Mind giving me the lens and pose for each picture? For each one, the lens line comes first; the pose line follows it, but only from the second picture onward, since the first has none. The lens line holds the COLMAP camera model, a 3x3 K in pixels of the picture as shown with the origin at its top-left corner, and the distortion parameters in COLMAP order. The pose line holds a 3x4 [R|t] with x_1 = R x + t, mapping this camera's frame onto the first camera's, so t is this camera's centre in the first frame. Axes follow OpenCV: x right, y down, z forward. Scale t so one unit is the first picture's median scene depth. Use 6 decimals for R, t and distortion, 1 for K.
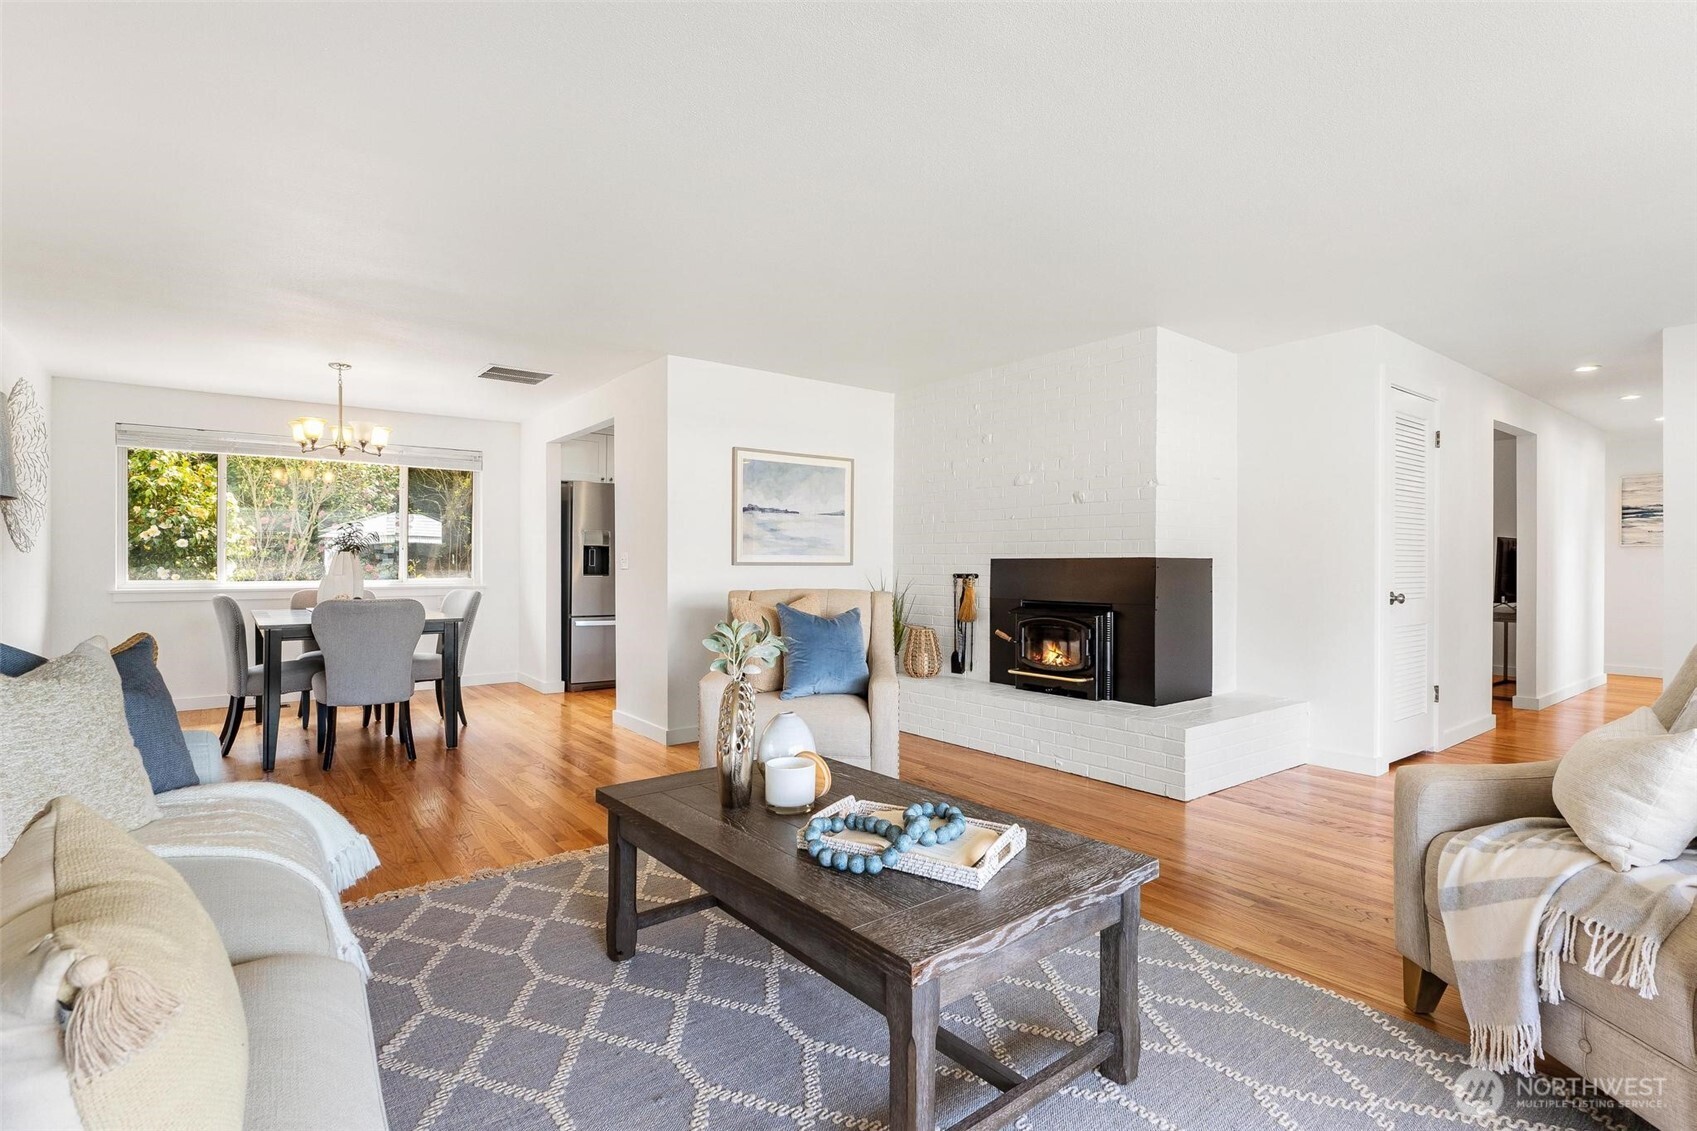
lens RADIAL K [[818.0, 0, 854.8], [0, 818.0, 570.9], [0, 0, 1]] dist [-0.001613, -0.000233]
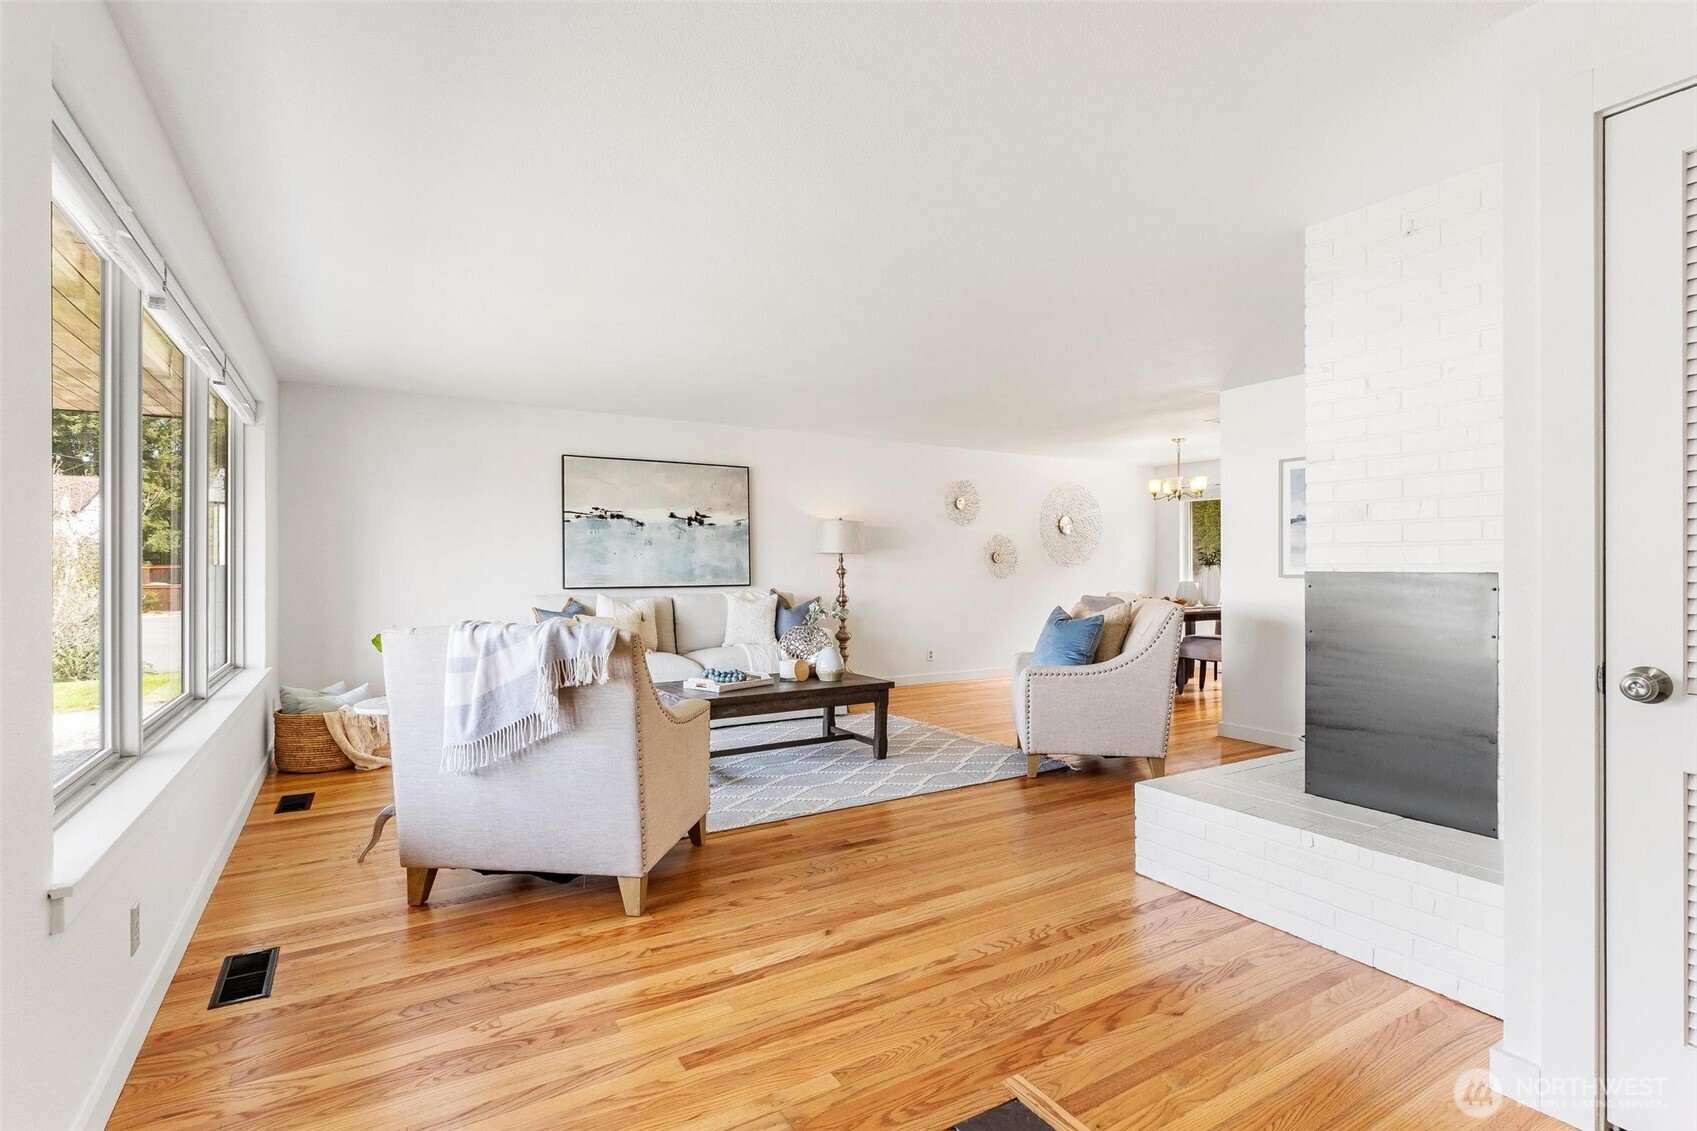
lens RADIAL K [[805.2, 0, 848.5], [0, 805.2, 565.5], [0, 0, 1]] dist [0.000016, 0.000015]
pose [[-0.115709, -0.005759, -0.993266, 0.920490], [-0.010150, 0.999938, -0.004616, -0.011870], [0.993231, 0.009548, -0.115760, 0.603606]]
